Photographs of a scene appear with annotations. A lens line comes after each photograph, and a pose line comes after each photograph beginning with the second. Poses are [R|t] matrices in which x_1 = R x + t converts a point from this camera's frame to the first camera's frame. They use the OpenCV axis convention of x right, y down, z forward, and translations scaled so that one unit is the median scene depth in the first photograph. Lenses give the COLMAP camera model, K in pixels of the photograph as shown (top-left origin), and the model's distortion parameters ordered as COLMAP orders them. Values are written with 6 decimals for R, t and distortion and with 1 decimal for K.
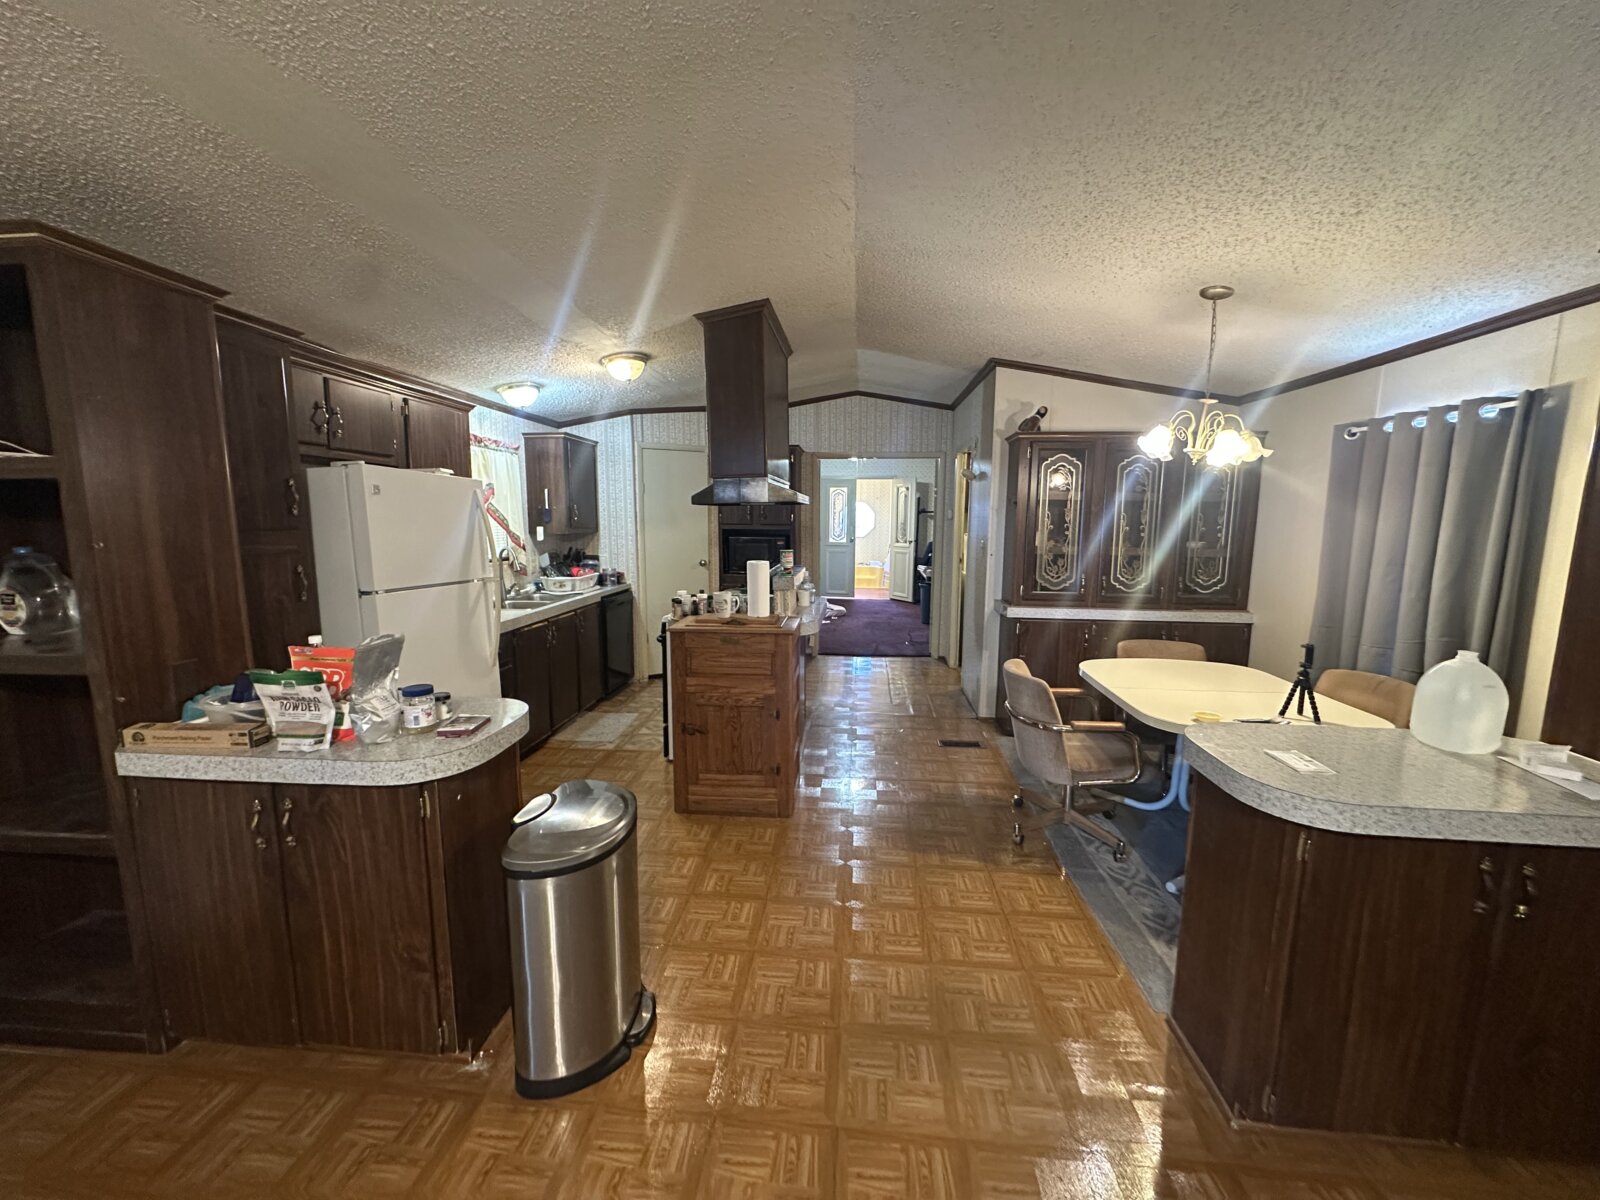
lens RADIAL K [[639.4, 0, 800.0], [0, 639.4, 600.0], [0, 0, 1]] dist [-0.003325, -0.000541]
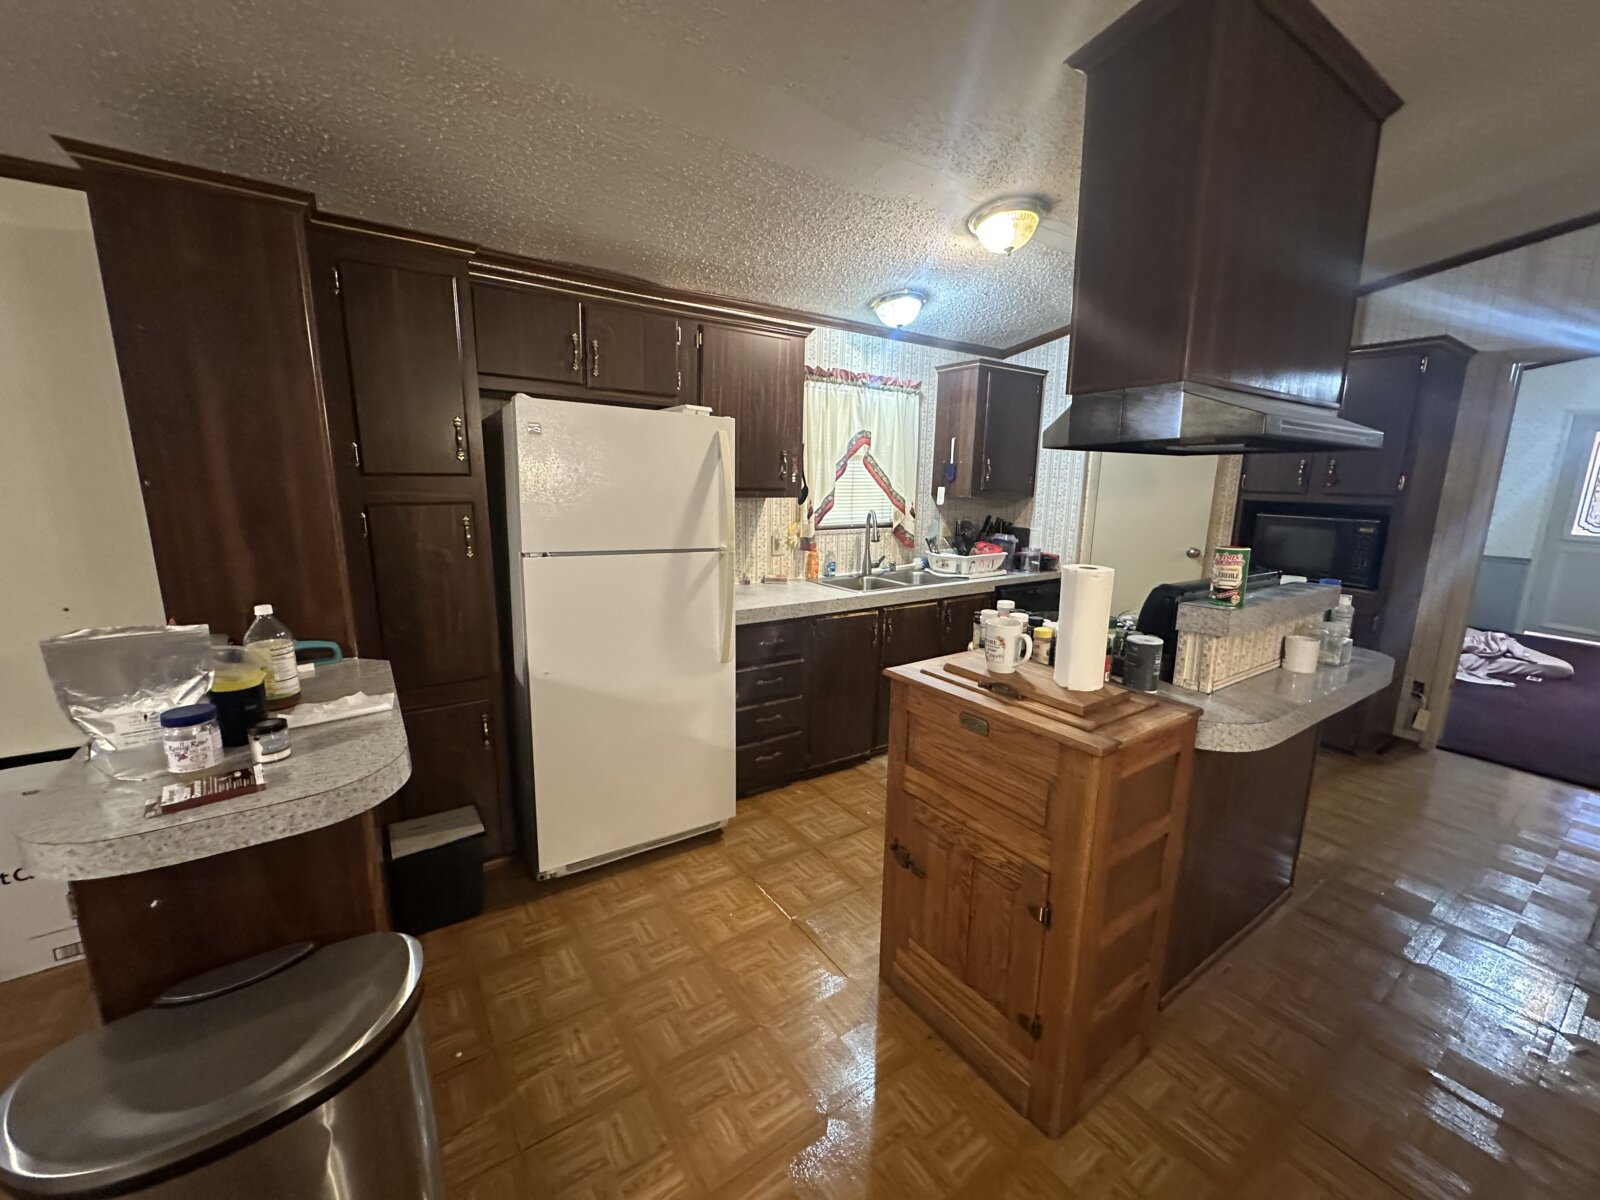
lens RADIAL K [[644.2, 0, 800.0], [0, 644.2, 600.0], [0, 0, 1]] dist [-0.002953, -0.000327]
pose [[0.641605, 0.153610, -0.751496, 0.122638], [-0.114954, 0.987933, 0.103795, -0.050367], [0.758372, 0.019792, 0.651521, 0.448849]]
